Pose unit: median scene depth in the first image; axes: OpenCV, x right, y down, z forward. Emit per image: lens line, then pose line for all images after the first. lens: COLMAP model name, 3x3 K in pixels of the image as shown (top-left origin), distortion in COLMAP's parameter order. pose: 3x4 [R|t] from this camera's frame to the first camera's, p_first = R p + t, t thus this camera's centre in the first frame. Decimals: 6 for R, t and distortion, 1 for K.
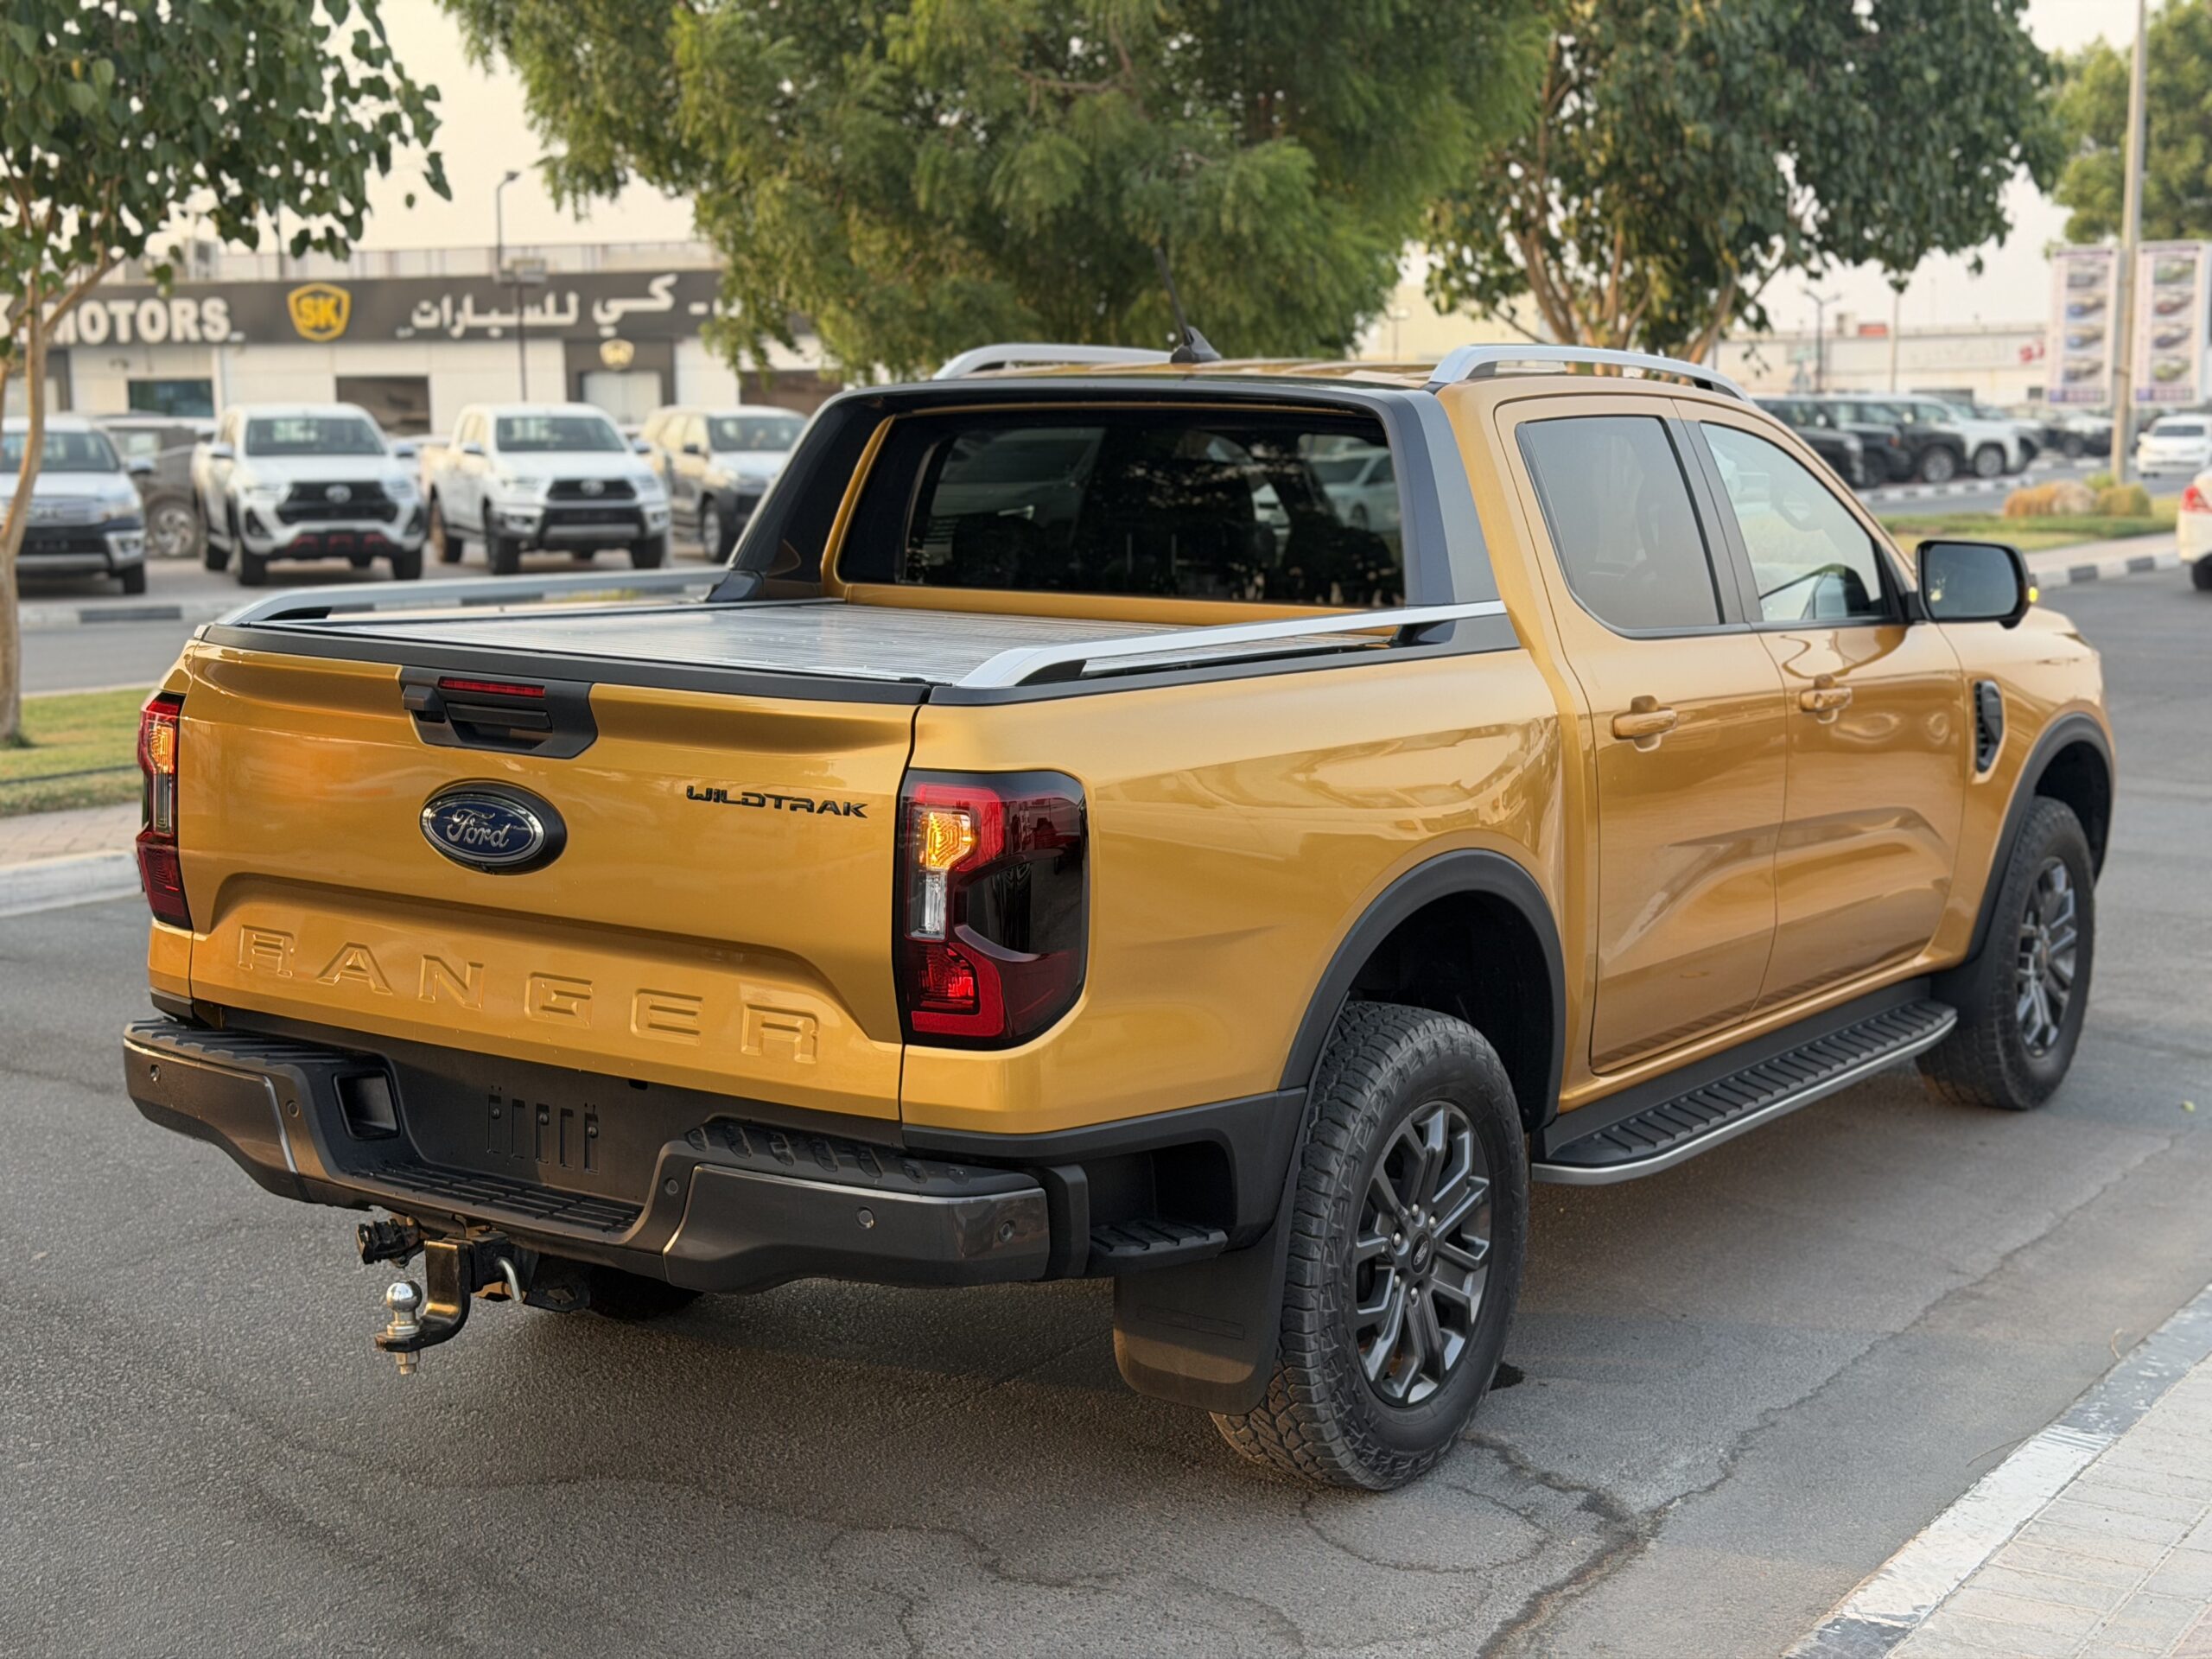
lens RADIAL K [[3054.8, 0, 1106.0], [0, 3054.8, 829.5], [0, 0, 1]] dist [0.260994, -0.613695]
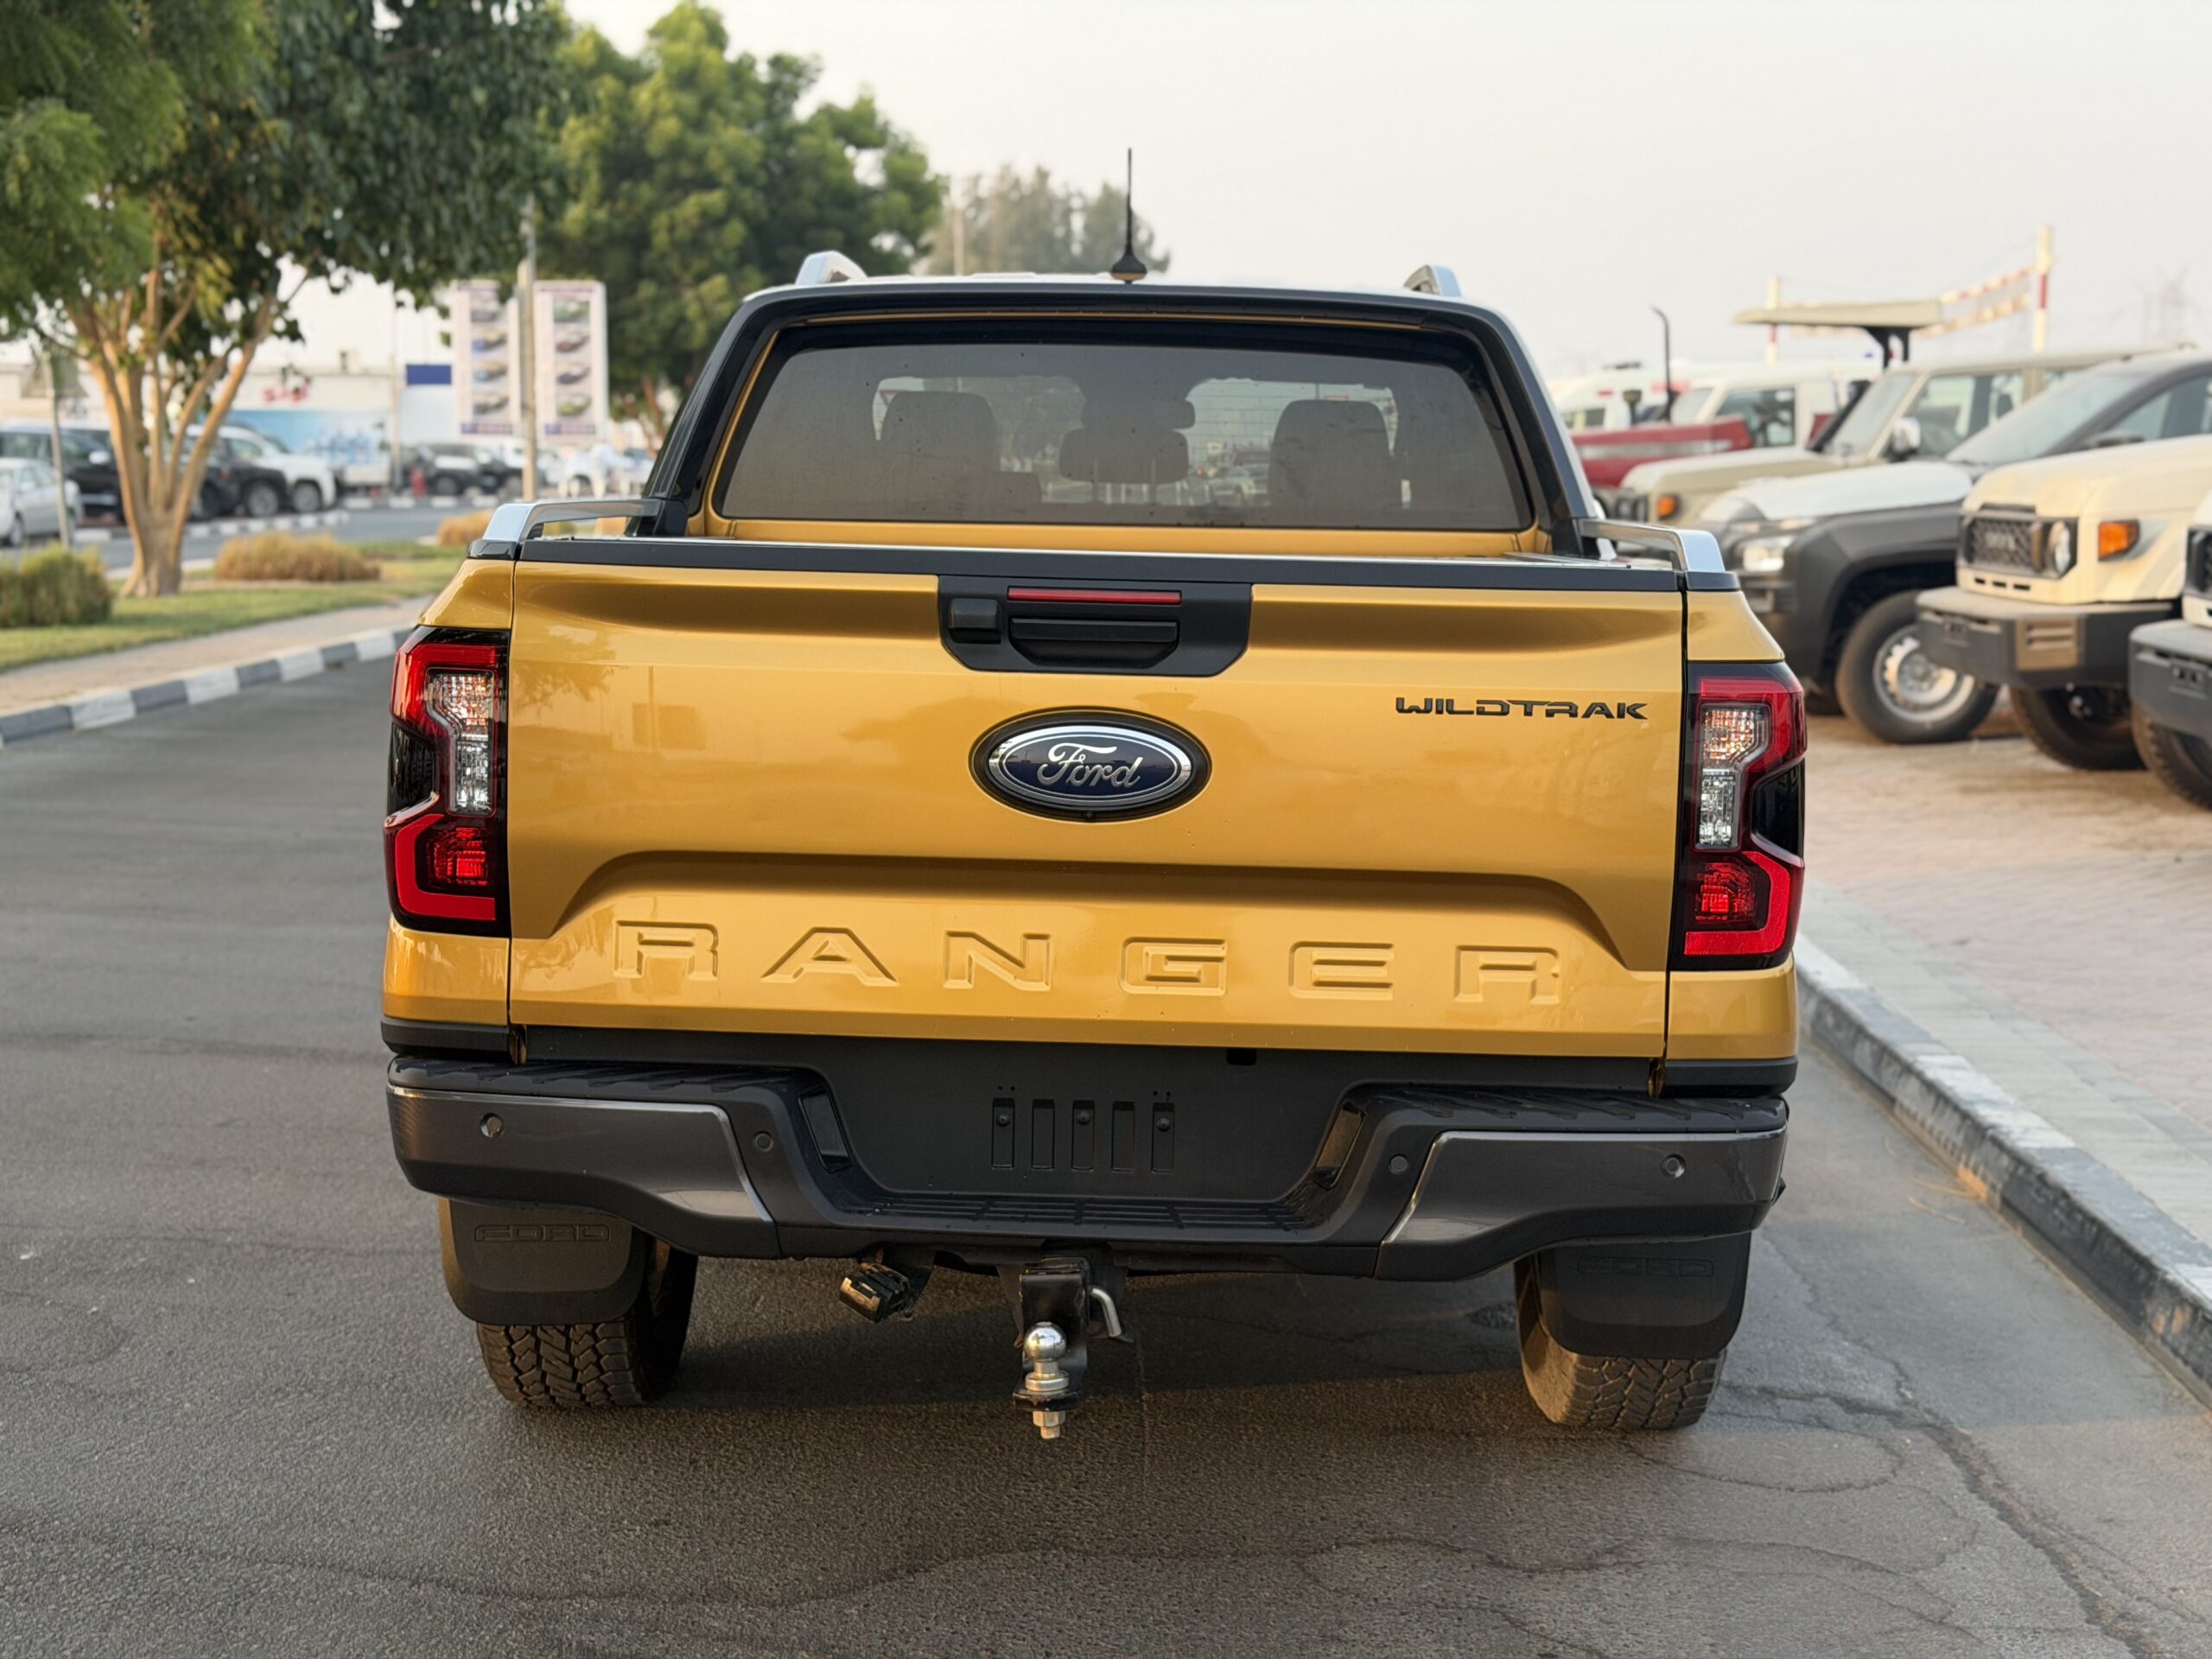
lens RADIAL K [[3085.4, 0, 1106.0], [0, 3085.4, 829.5], [0, 0, 1]] dist [0.157334, -0.028994]
pose [[0.844283, -0.055787, 0.532986, -0.572123], [0.063621, 0.997967, 0.003678, 0.012298], [-0.532108, 0.030804, 0.846116, 0.265317]]
